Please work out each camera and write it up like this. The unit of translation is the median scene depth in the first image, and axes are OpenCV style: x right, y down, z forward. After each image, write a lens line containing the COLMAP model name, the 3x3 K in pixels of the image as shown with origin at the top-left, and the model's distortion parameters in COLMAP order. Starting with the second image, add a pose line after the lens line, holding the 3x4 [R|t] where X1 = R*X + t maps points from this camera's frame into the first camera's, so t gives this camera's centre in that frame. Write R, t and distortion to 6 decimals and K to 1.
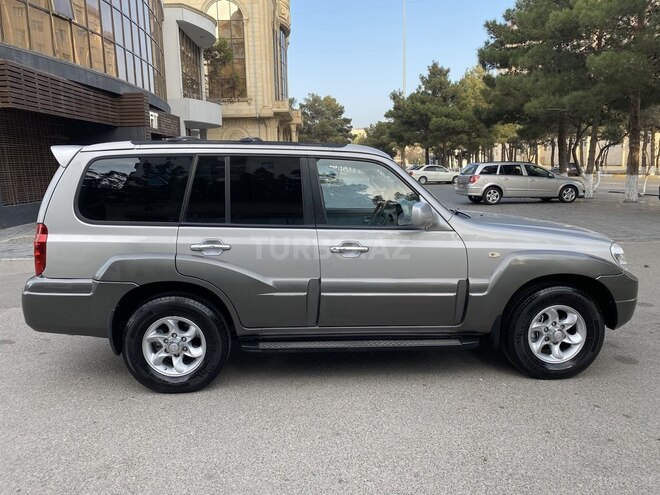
lens RADIAL K [[503.7, 0, 328.0], [0, 503.7, 244.8], [0, 0, 1]] dist [0.013750, -0.010495]
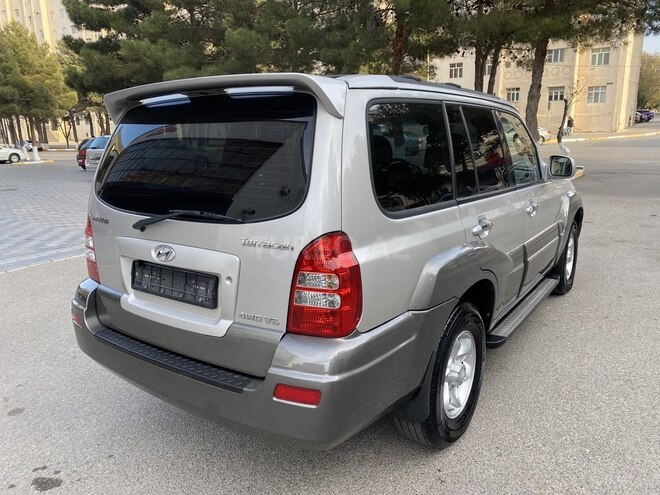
lens RADIAL K [[503.7, 0, 328.0], [0, 503.7, 244.8], [0, 0, 1]] dist [0.013750, -0.010495]
pose [[0.618573, -0.175631, 0.765847, -0.156244], [0.140243, 0.983725, 0.112323, -0.014080], [-0.773110, 0.037924, 0.633137, 0.114565]]
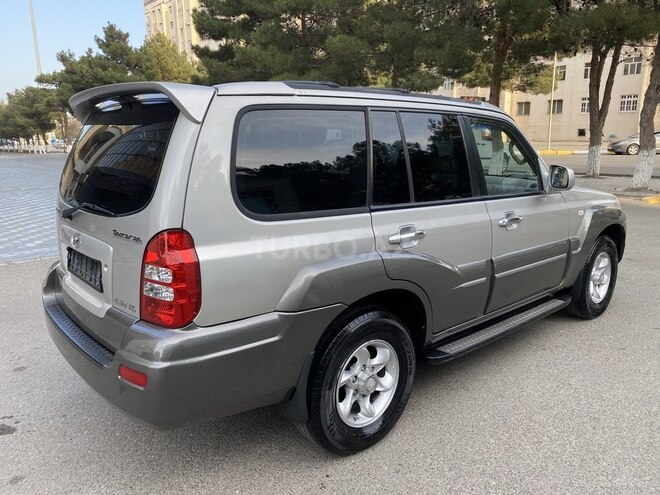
lens RADIAL K [[500.1, 0, 328.0], [0, 500.1, 244.4], [0, 0, 1]] dist [0.035644, -0.031647]
pose [[0.789708, -0.125068, 0.600599, -0.124677], [0.096548, 0.992136, 0.079653, -0.008648], [-0.605838, -0.004916, 0.795573, 0.079913]]
